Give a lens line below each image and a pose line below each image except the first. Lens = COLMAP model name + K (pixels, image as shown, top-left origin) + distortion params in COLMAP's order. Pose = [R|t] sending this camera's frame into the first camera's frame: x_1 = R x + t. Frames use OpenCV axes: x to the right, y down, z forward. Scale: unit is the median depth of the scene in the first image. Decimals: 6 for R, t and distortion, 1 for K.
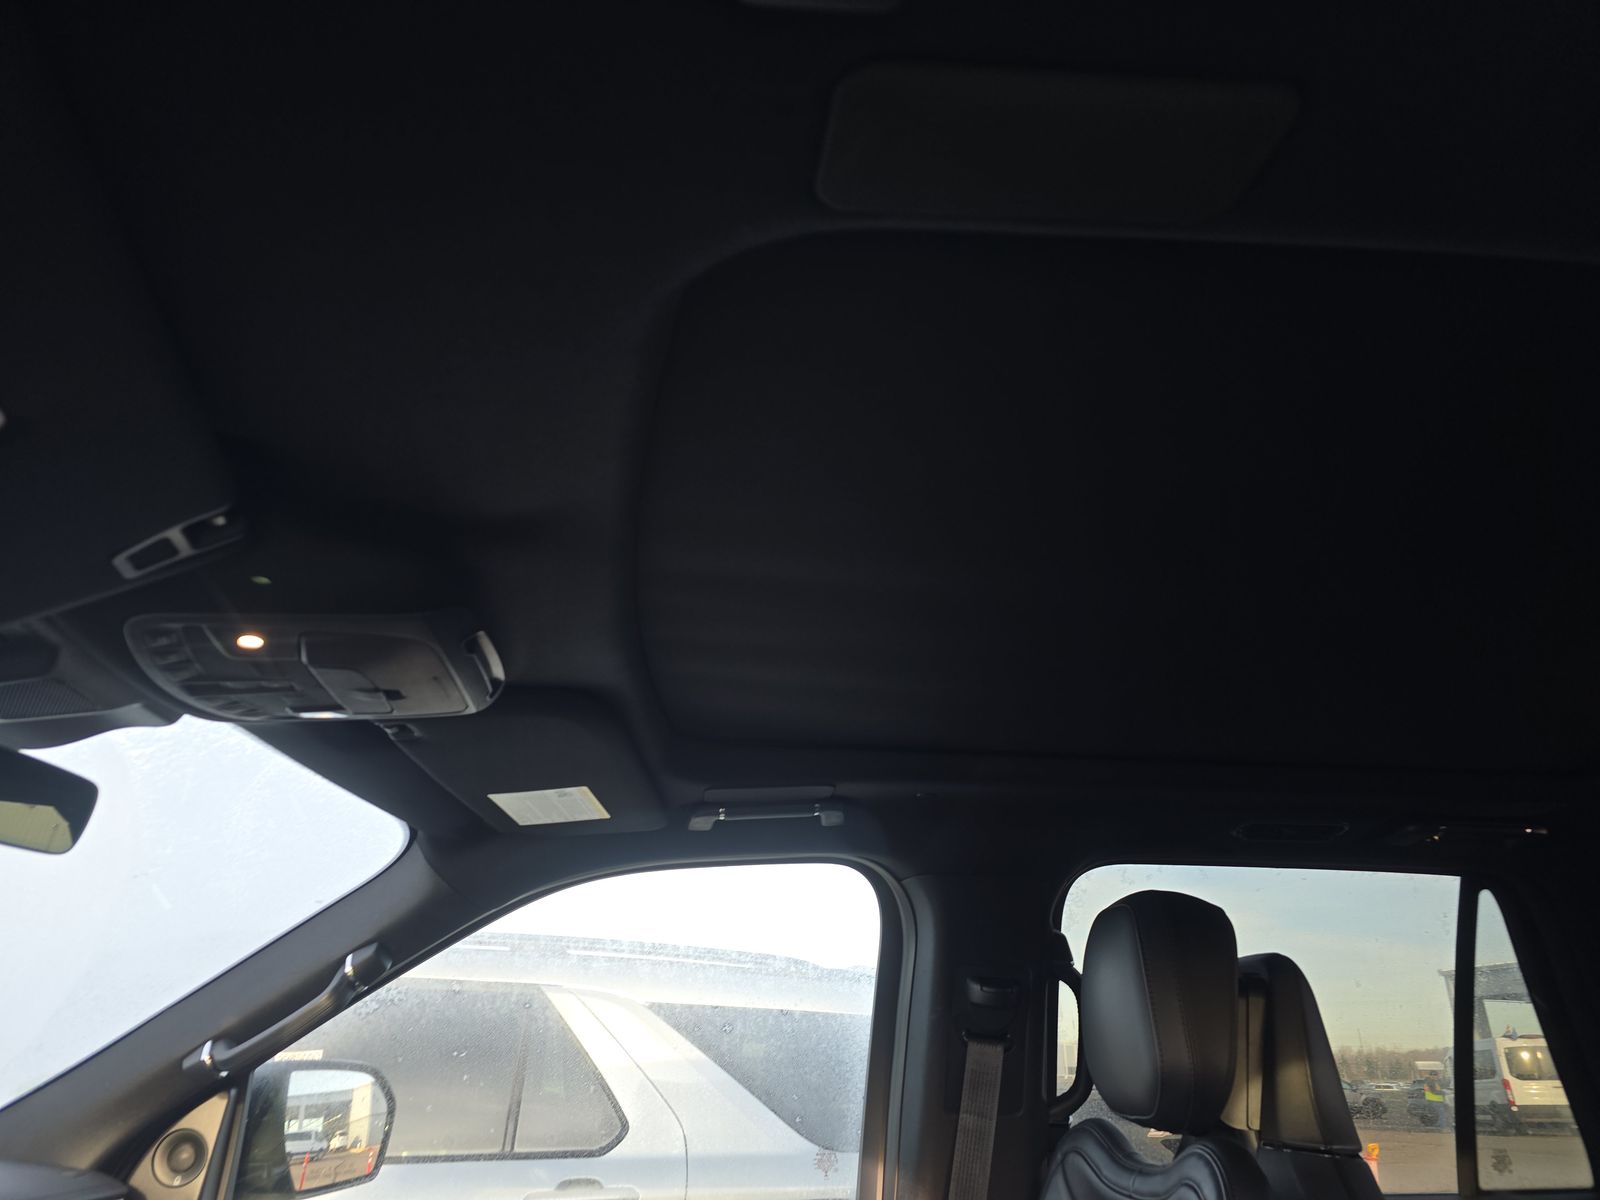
lens RADIAL K [[1081.2, 0, 760.0], [0, 1081.2, 599.1], [0, 0, 1]] dist [0.079141, -0.090998]
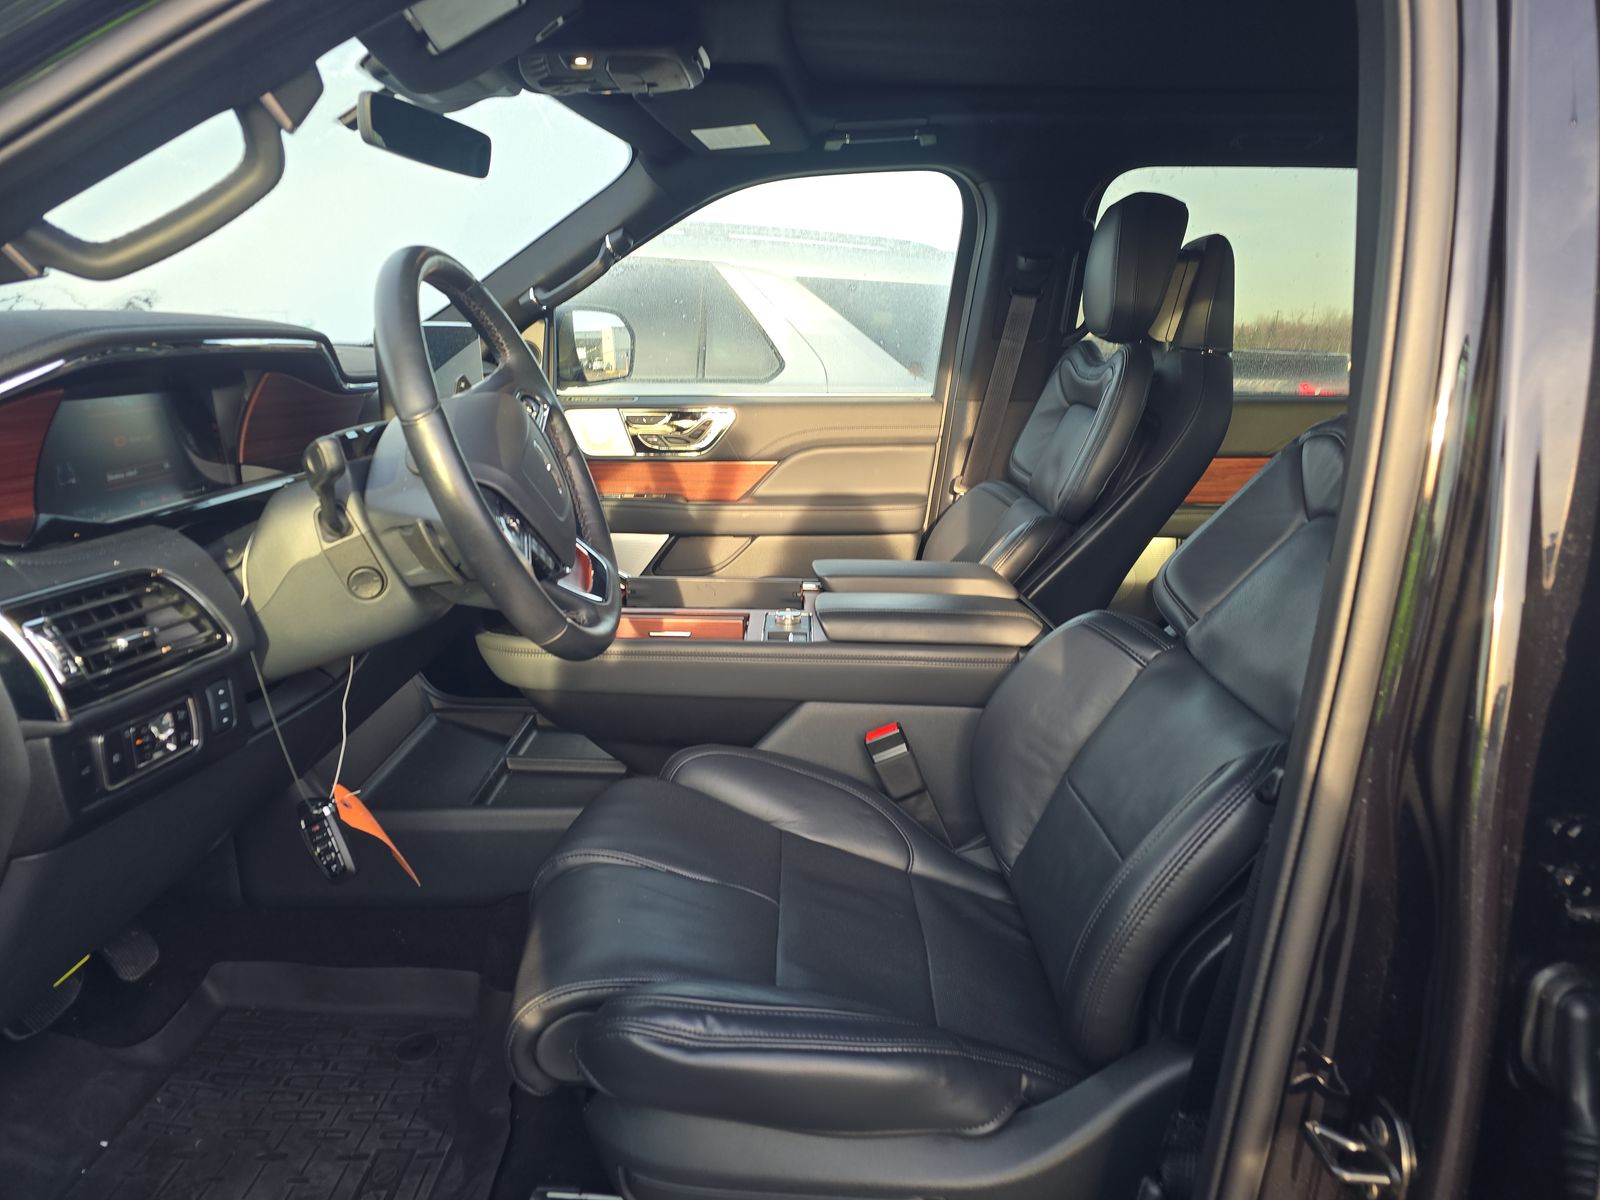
lens RADIAL K [[1108.6, 0, 800.0], [0, 1108.6, 600.0], [0, 0, 1]] dist [0.090046, -0.262506]
pose [[0.996245, 0.027909, -0.081958, 0.038612], [0.025320, 0.811317, 0.584059, -0.164990], [0.082794, -0.583941, 0.807563, -0.527541]]
